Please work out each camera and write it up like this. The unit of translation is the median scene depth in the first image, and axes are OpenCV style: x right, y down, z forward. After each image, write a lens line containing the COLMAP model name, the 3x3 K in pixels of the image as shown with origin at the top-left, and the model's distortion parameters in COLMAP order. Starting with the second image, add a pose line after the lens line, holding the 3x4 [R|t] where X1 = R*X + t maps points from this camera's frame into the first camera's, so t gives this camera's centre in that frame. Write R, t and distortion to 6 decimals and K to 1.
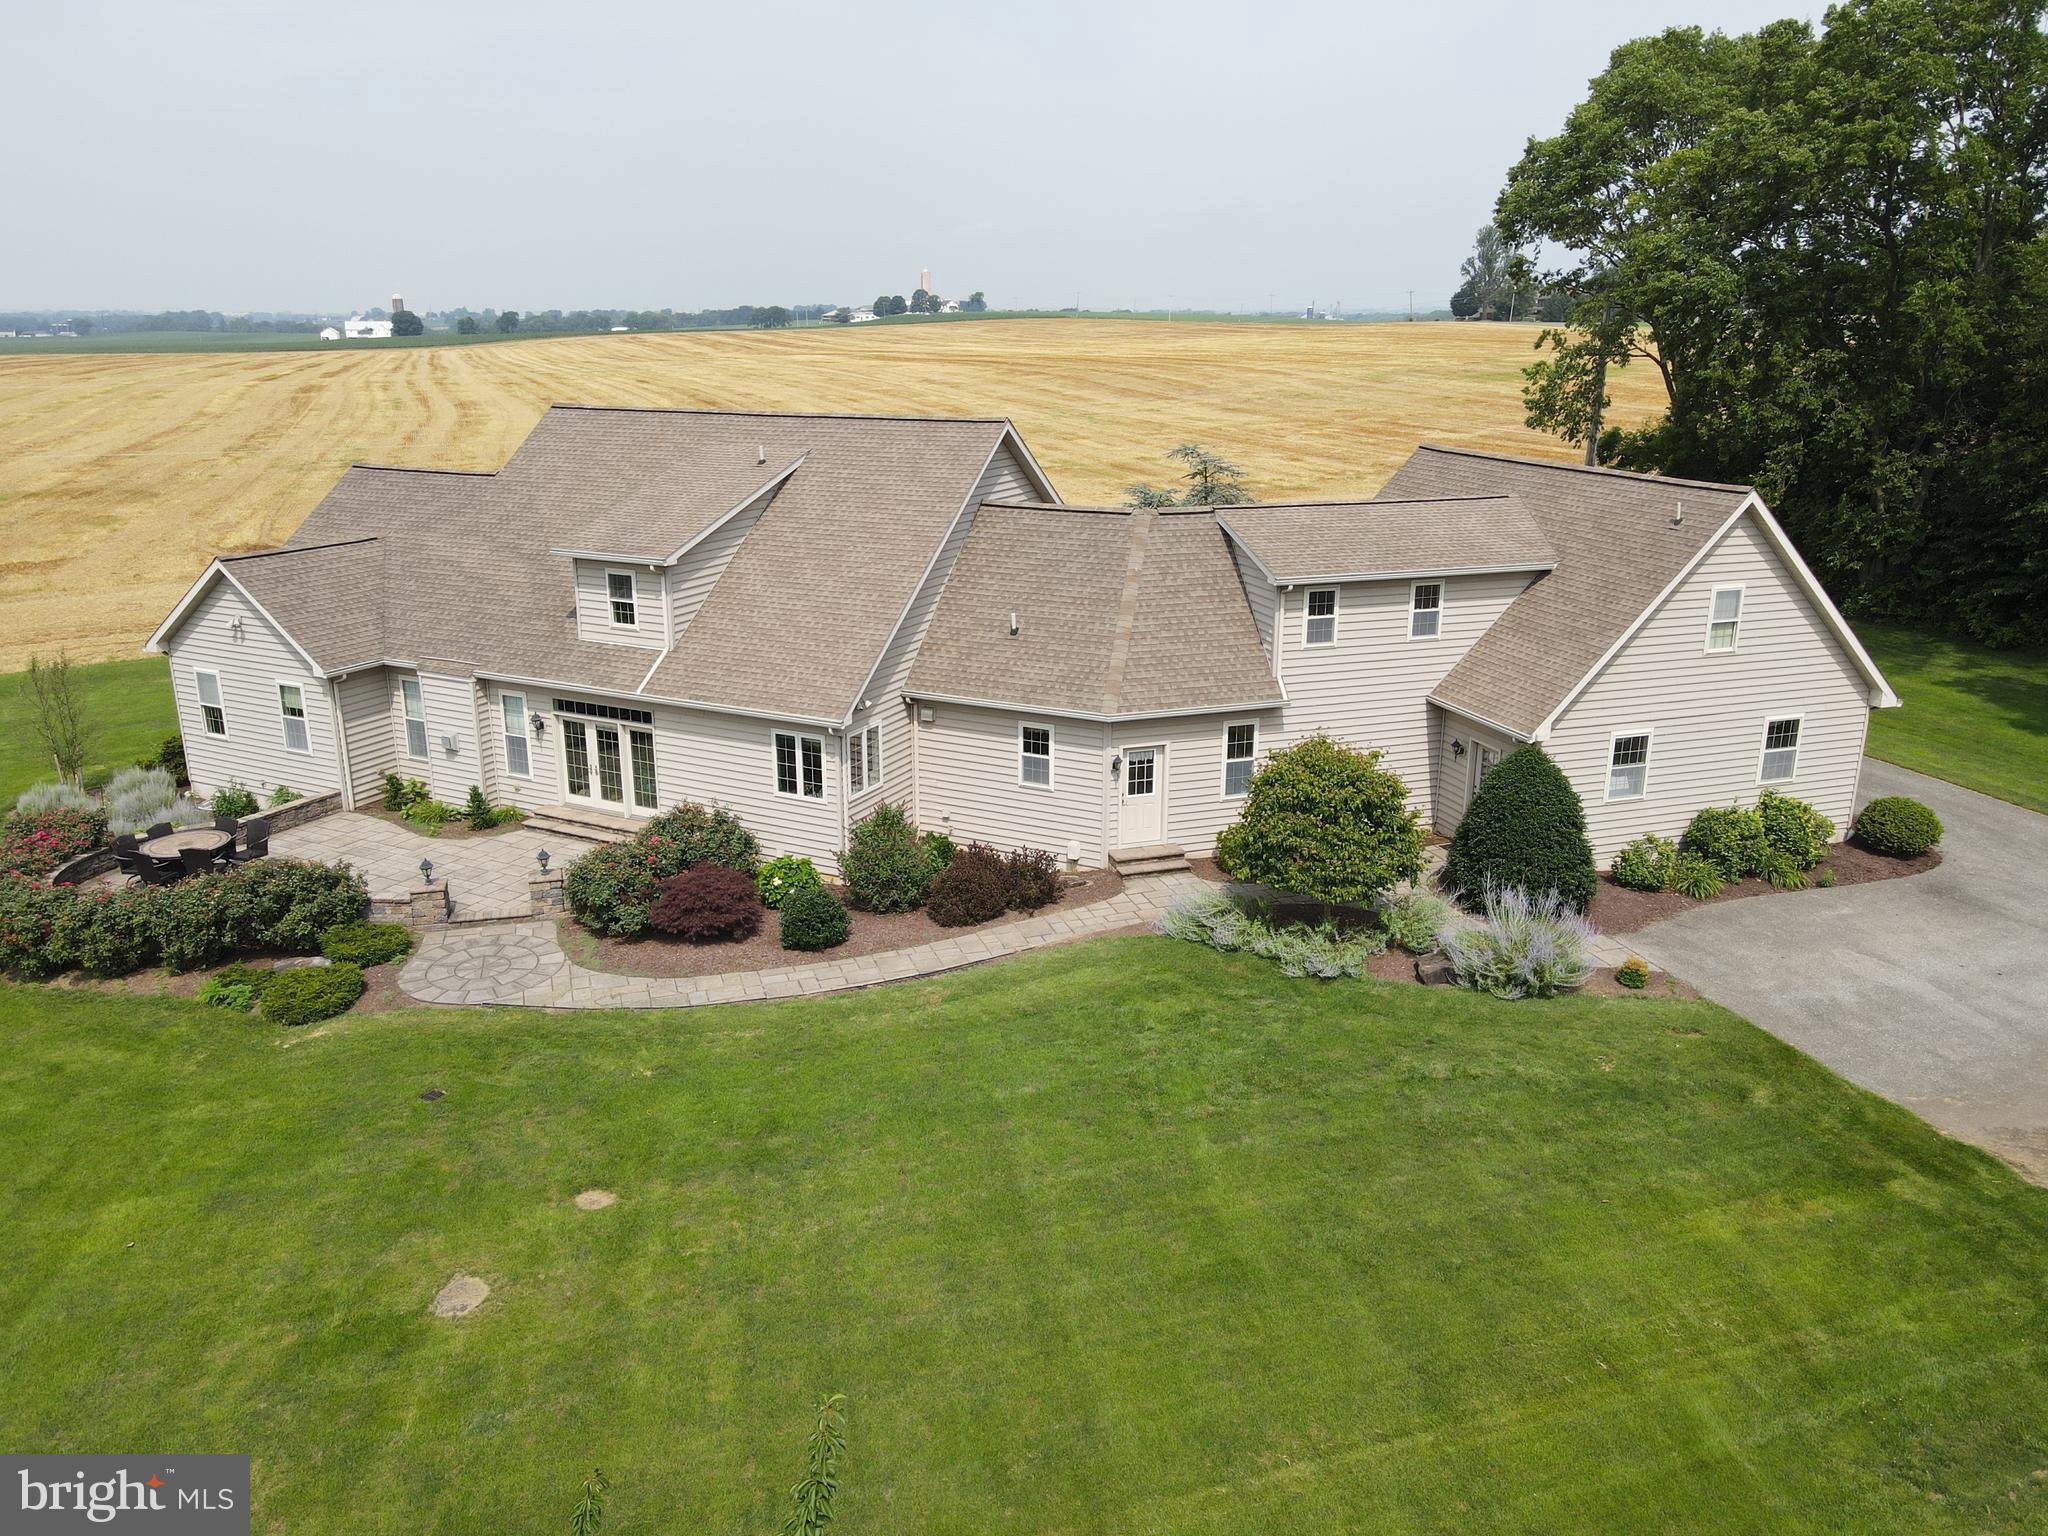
lens RADIAL K [[1509.0, 0, 1017.0], [0, 1509.0, 761.4], [0, 0, 1]] dist [0.001143, 0.016938]
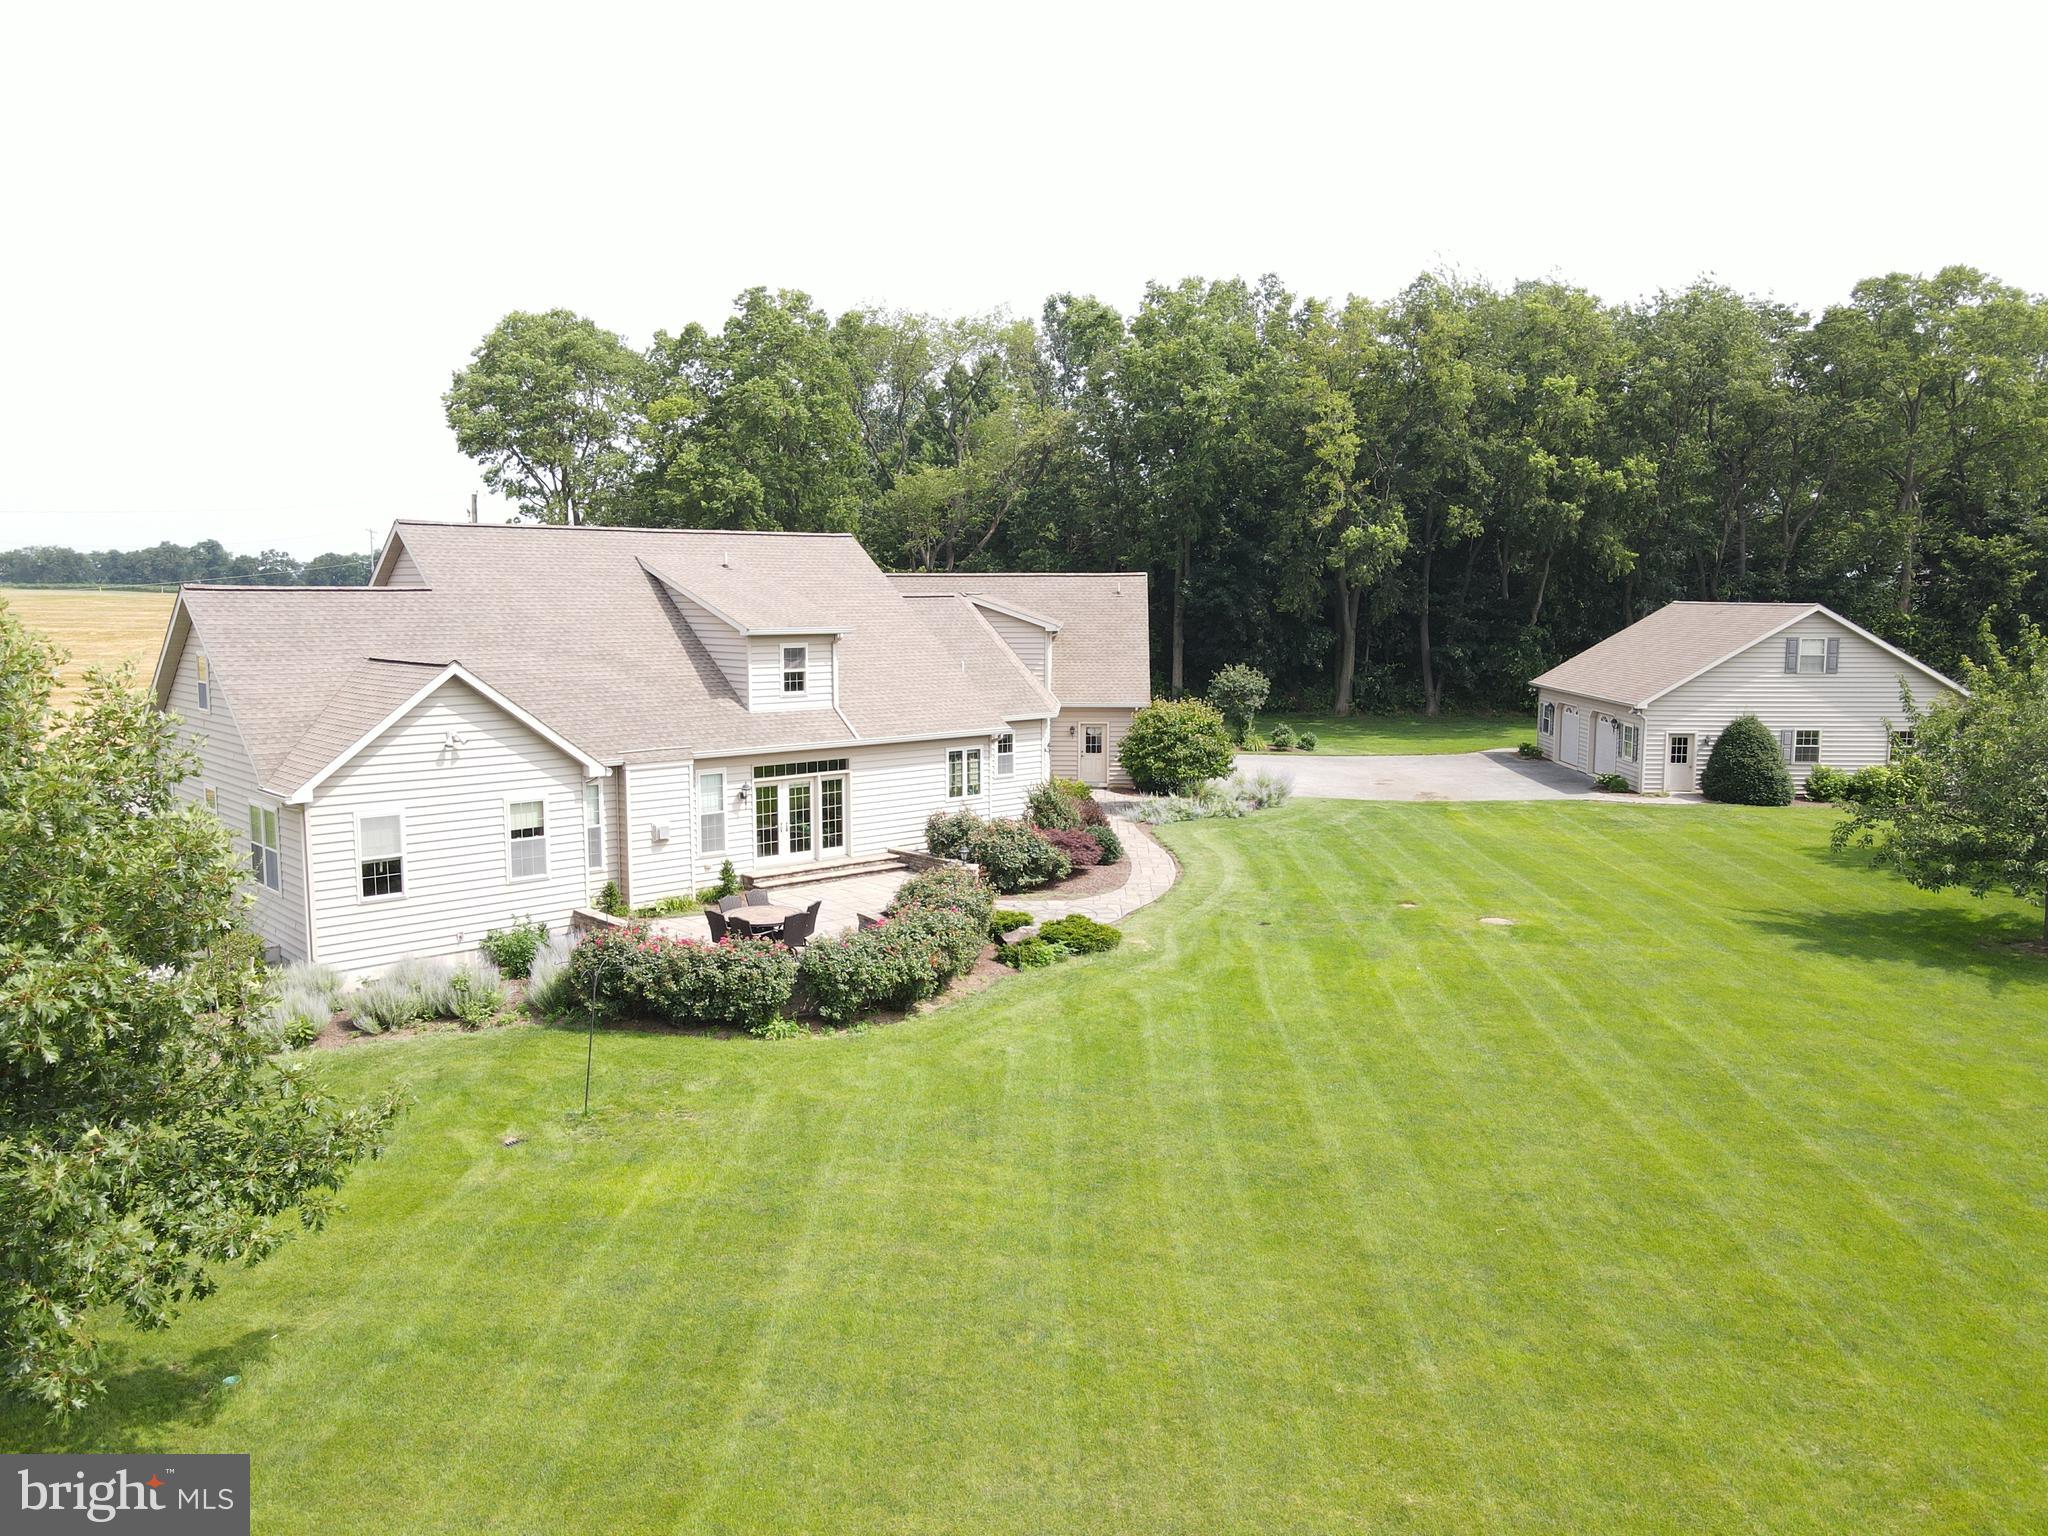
lens RADIAL K [[1509.0, 0, 1017.0], [0, 1509.0, 761.4], [0, 0, 1]] dist [0.001143, 0.016938]
pose [[0.355315, -0.103711, 0.928975, -1.309294], [0.265502, 0.964091, 0.006082, -0.002540], [-0.896248, 0.244483, 0.370091, 0.454740]]
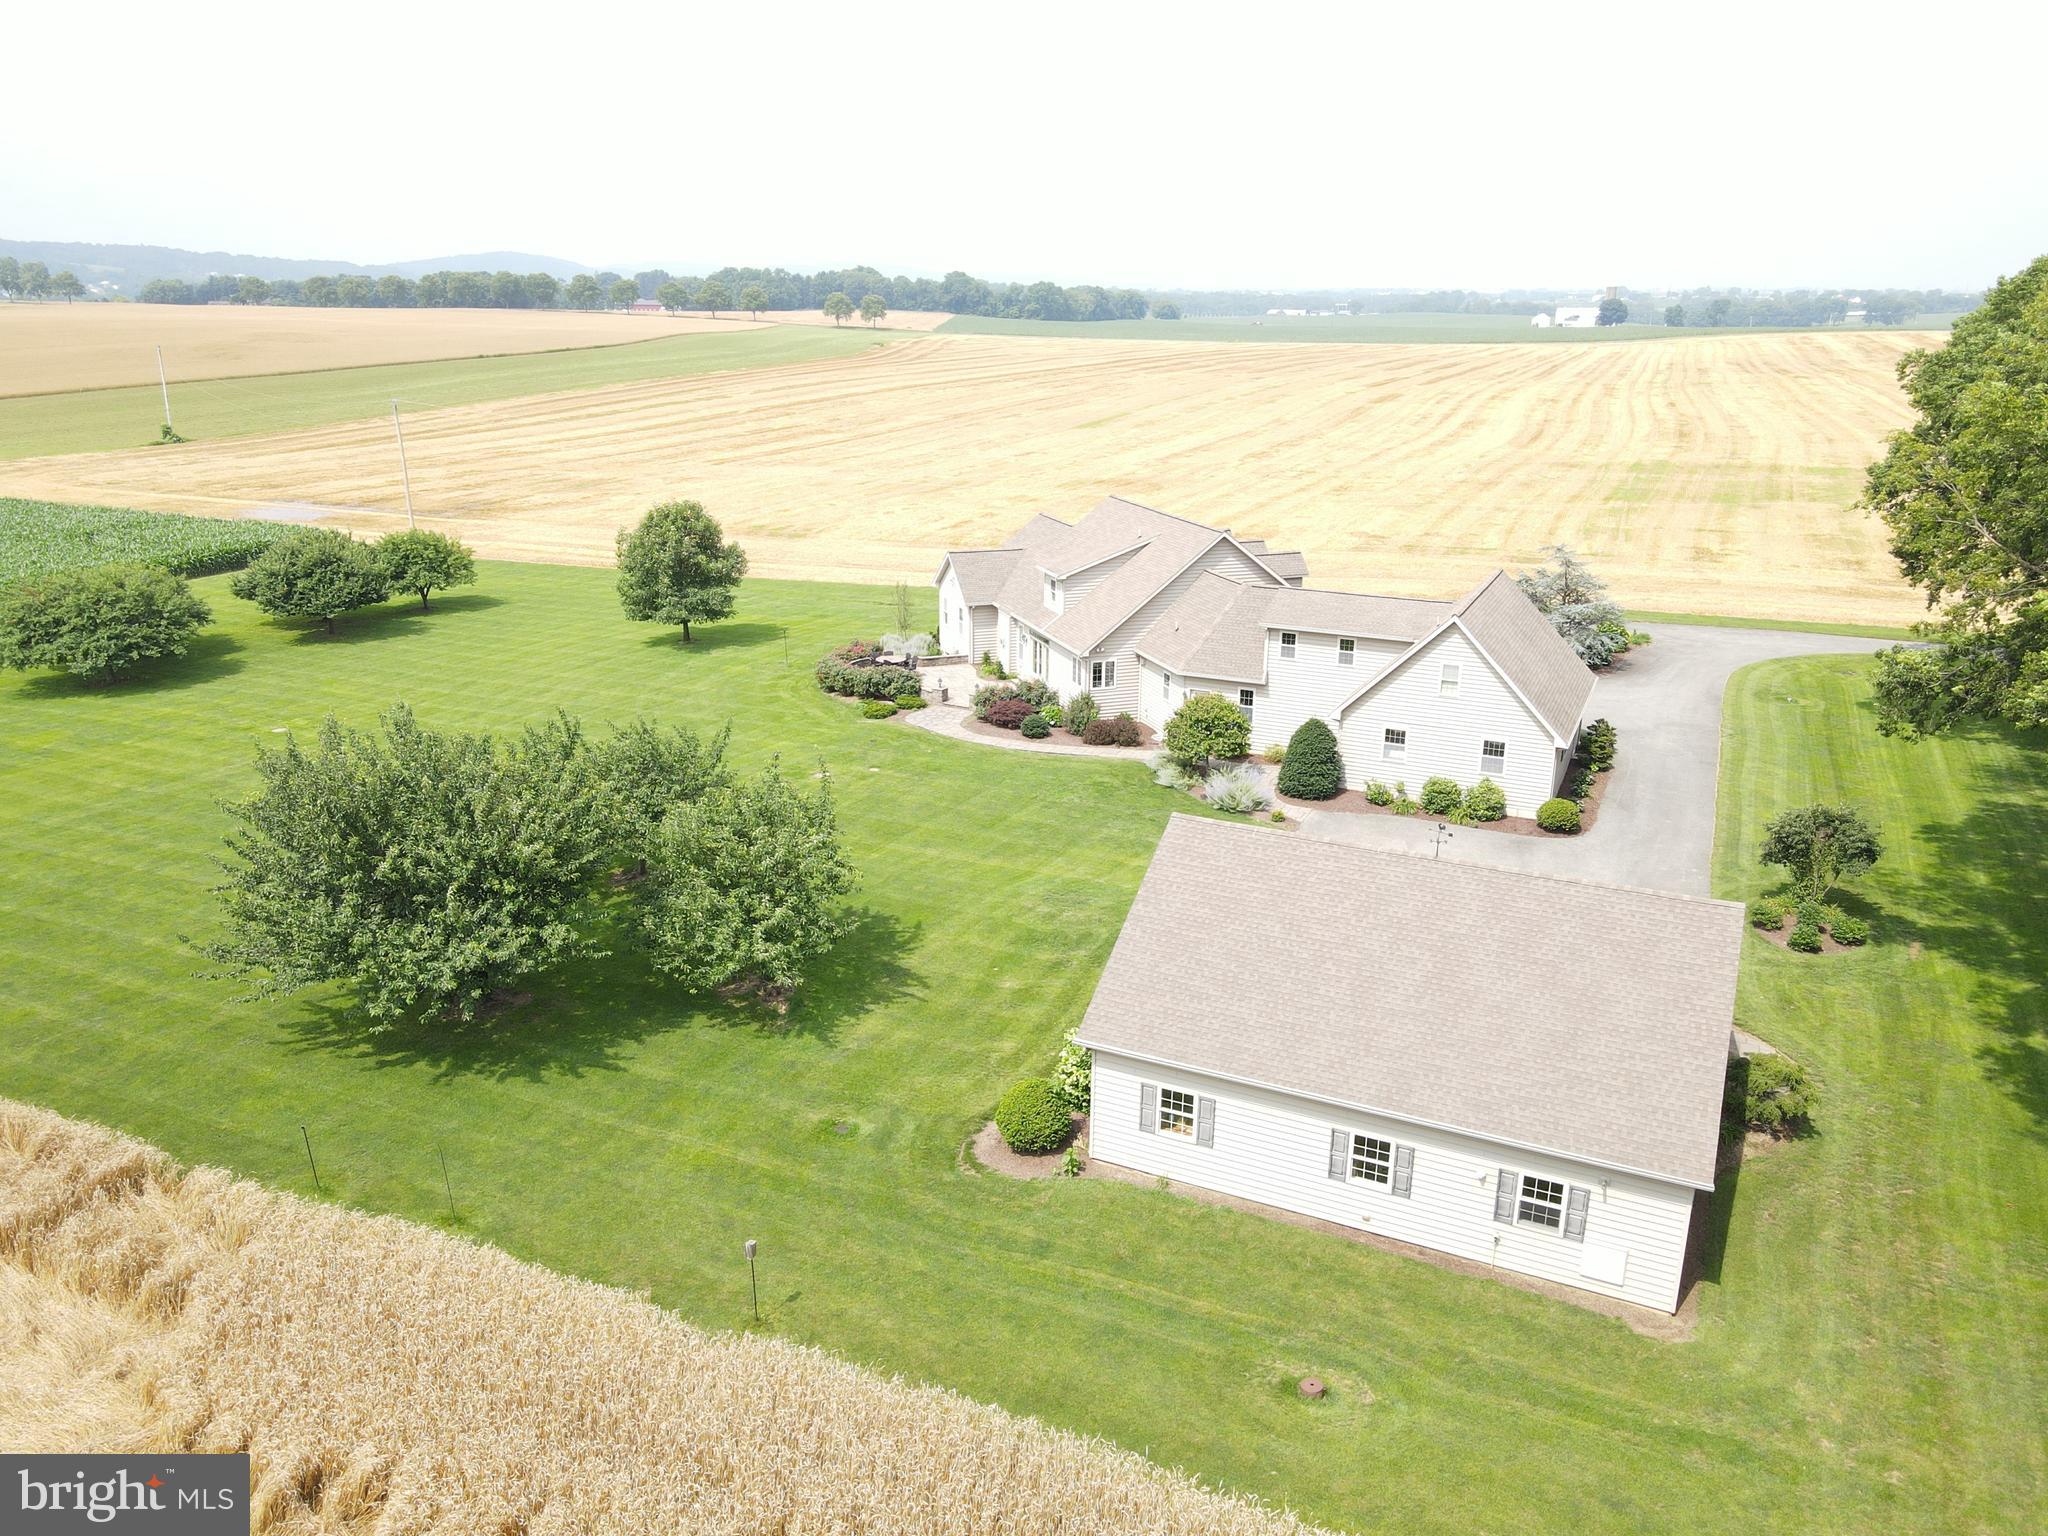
lens RADIAL K [[1507.5, 0, 1013.2], [0, 1507.5, 761.1], [0, 0, 1]] dist [0.004045, 0.027463]
pose [[0.724032, 0.211989, -0.656383, 1.306789], [-0.202088, 0.975038, 0.091987, -0.054601], [0.659498, 0.066046, 0.748799, -0.780544]]
